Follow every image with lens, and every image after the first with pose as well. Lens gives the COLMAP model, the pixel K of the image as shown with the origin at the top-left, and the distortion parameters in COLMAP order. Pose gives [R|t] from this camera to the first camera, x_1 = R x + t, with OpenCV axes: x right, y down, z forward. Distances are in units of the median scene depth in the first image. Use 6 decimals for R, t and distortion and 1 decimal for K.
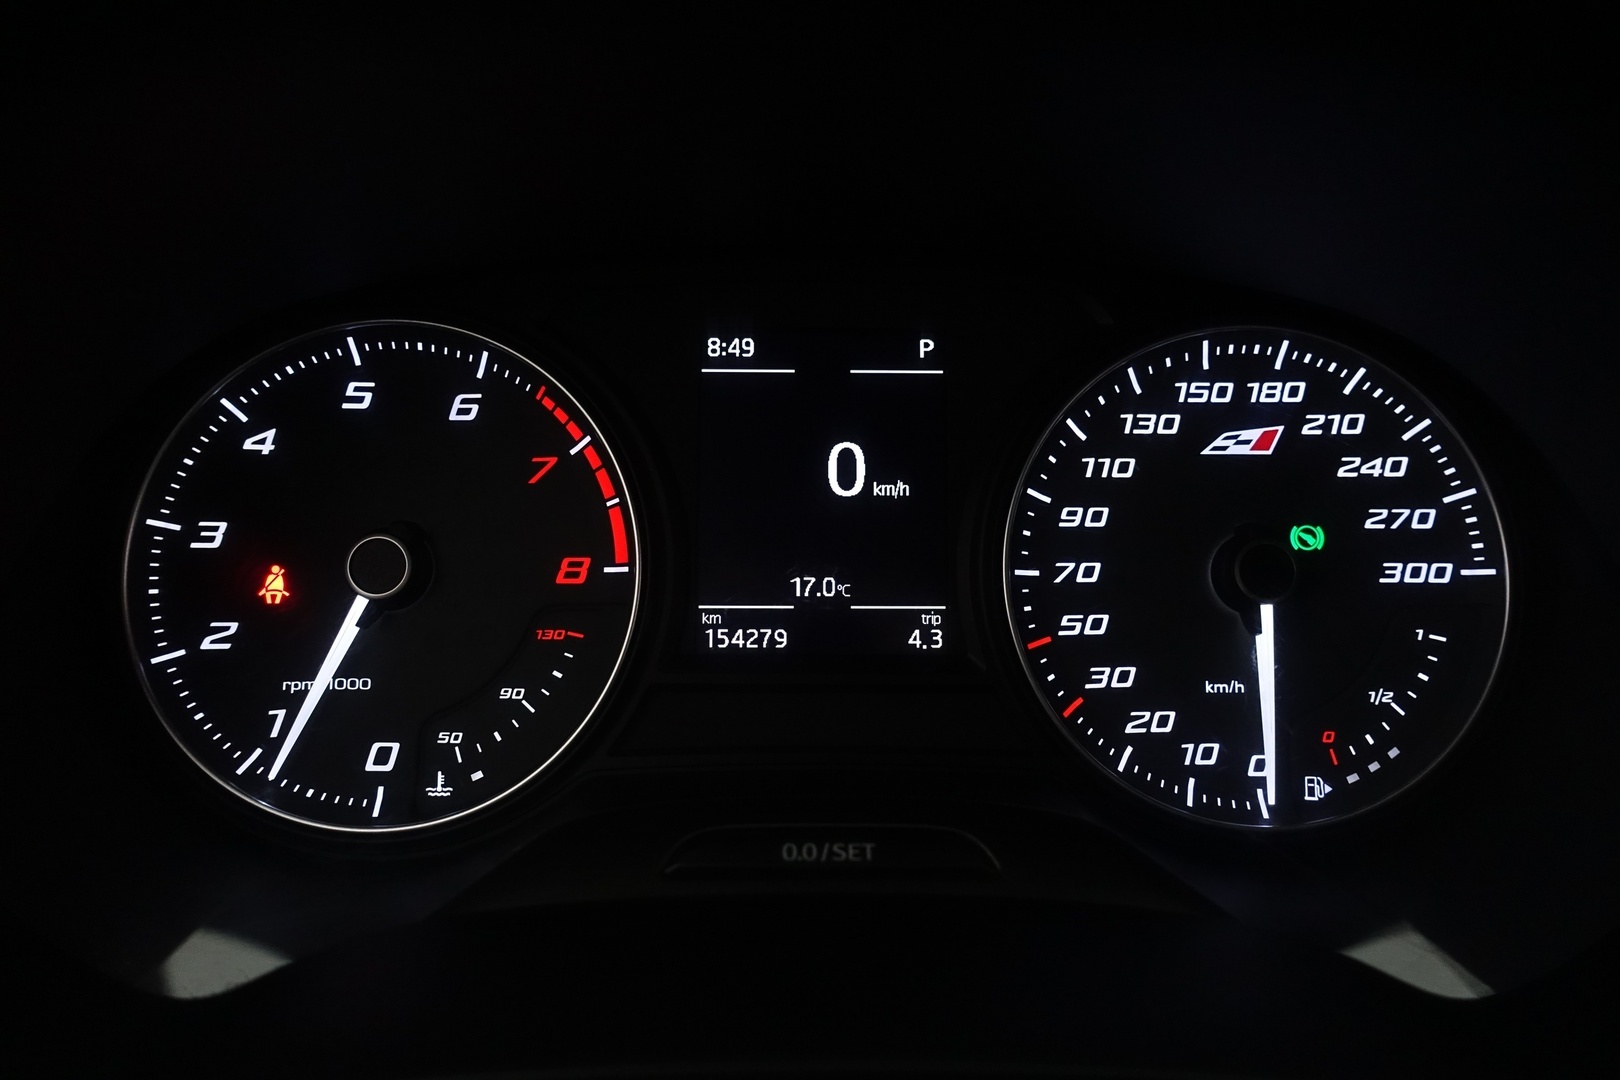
lens RADIAL K [[1110.1, 0, 809.7], [0, 1110.1, 555.3], [0, 0, 1]] dist [-0.001161, -0.002664]
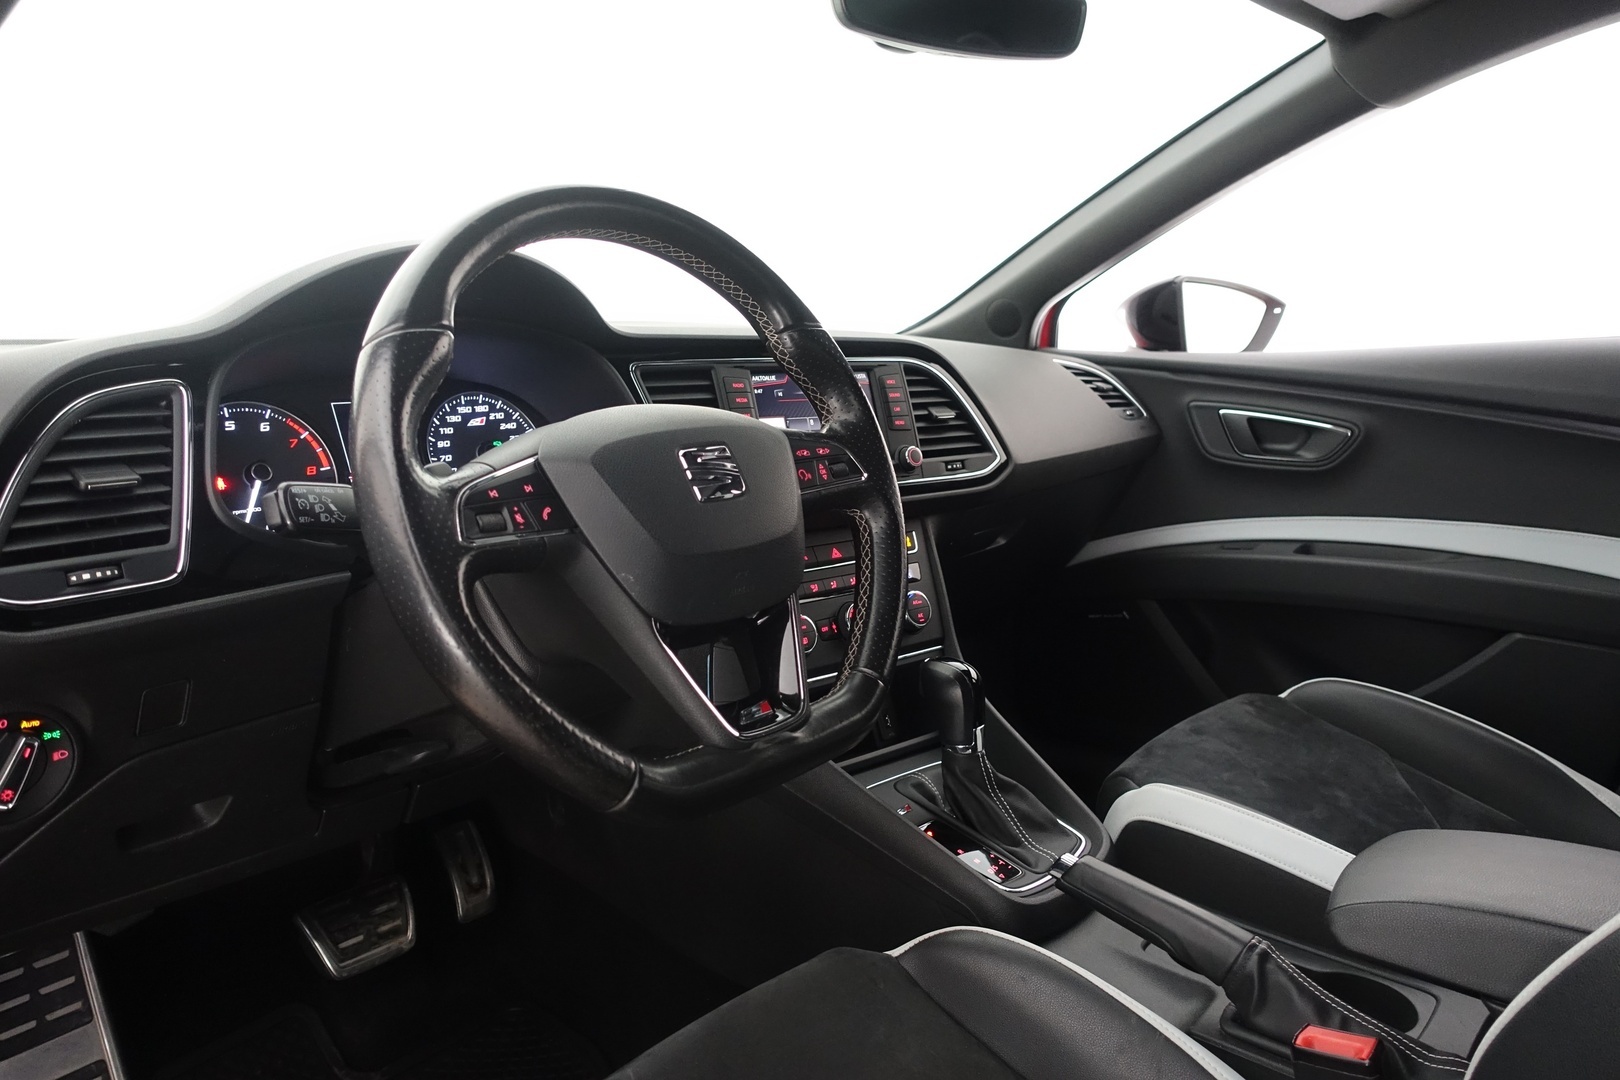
lens RADIAL K [[1110.1, 0, 814.2], [0, 1110.1, 534.1], [0, 0, 1]] dist [-0.001161, -0.002664]
pose [[0.667838, -0.139827, 0.731055, -1.682515], [0.214880, 0.976594, -0.009508, 0.562185], [-0.712614, 0.163439, 0.682253, -2.369635]]
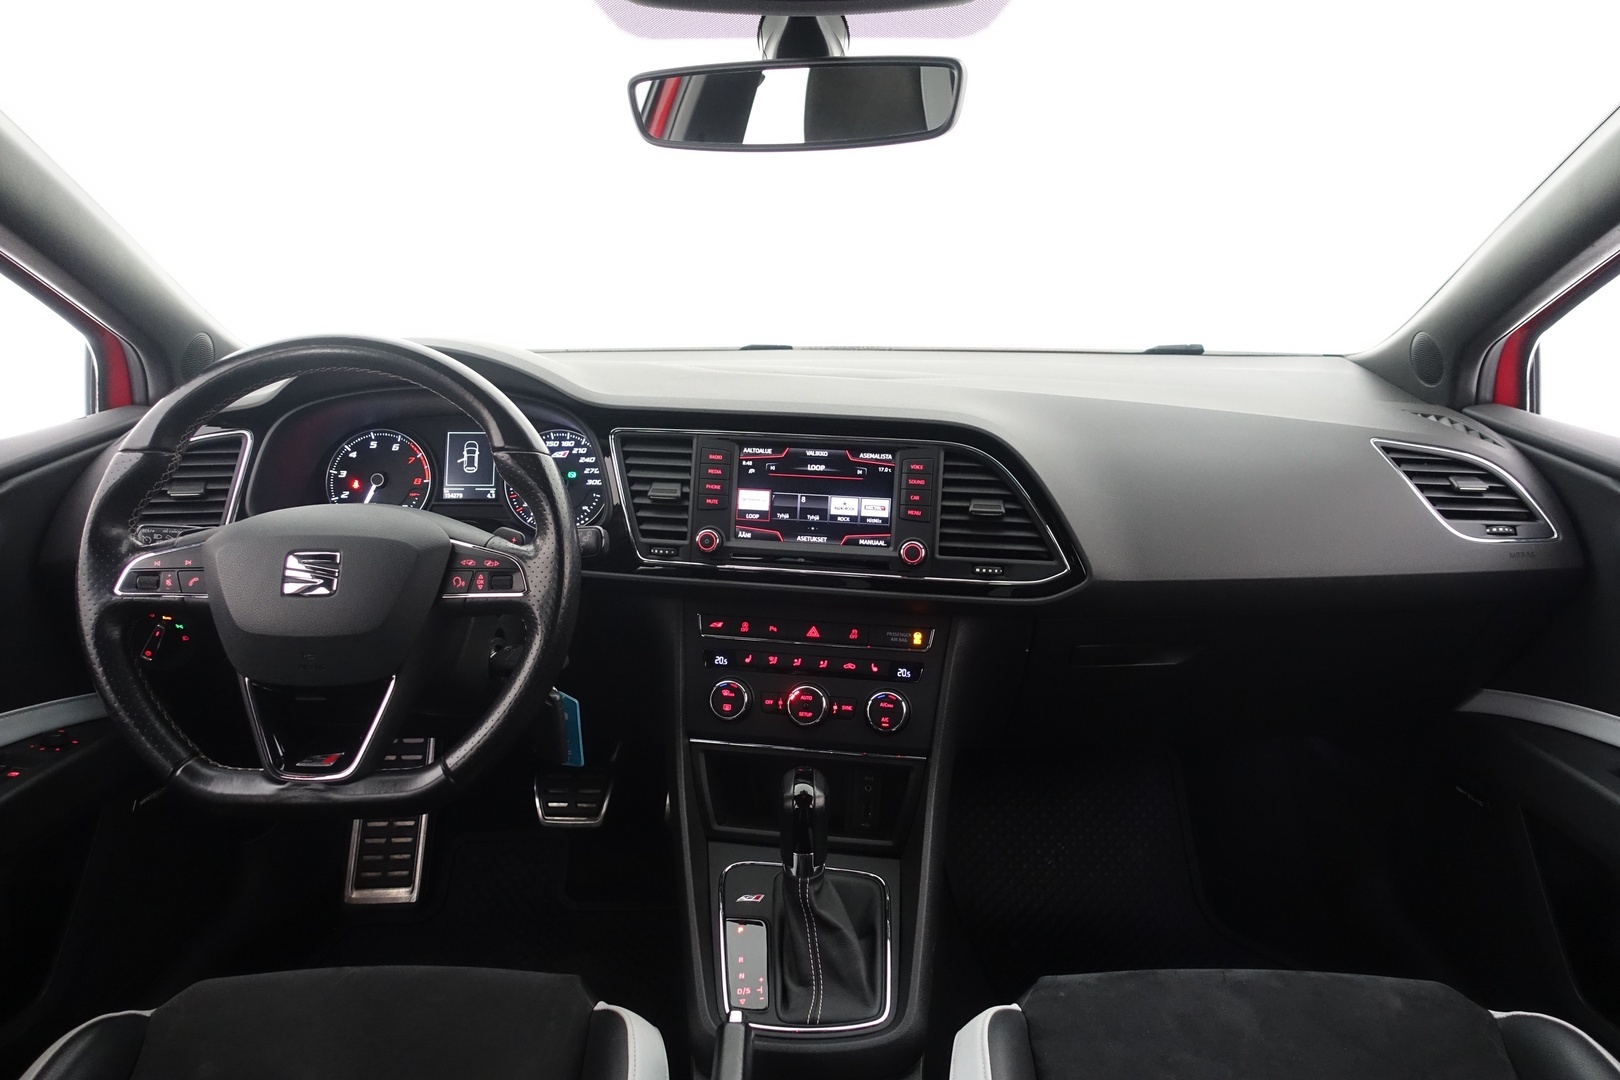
lens RADIAL K [[1110.1, 0, 809.5], [0, 1110.1, 538.6], [0, 0, 1]] dist [-0.001161, -0.002664]
pose [[0.999842, 0.001222, -0.017720, 1.553932], [-0.001108, 0.999978, 0.006475, 0.226203], [0.017728, -0.006454, 0.999822, -3.741207]]
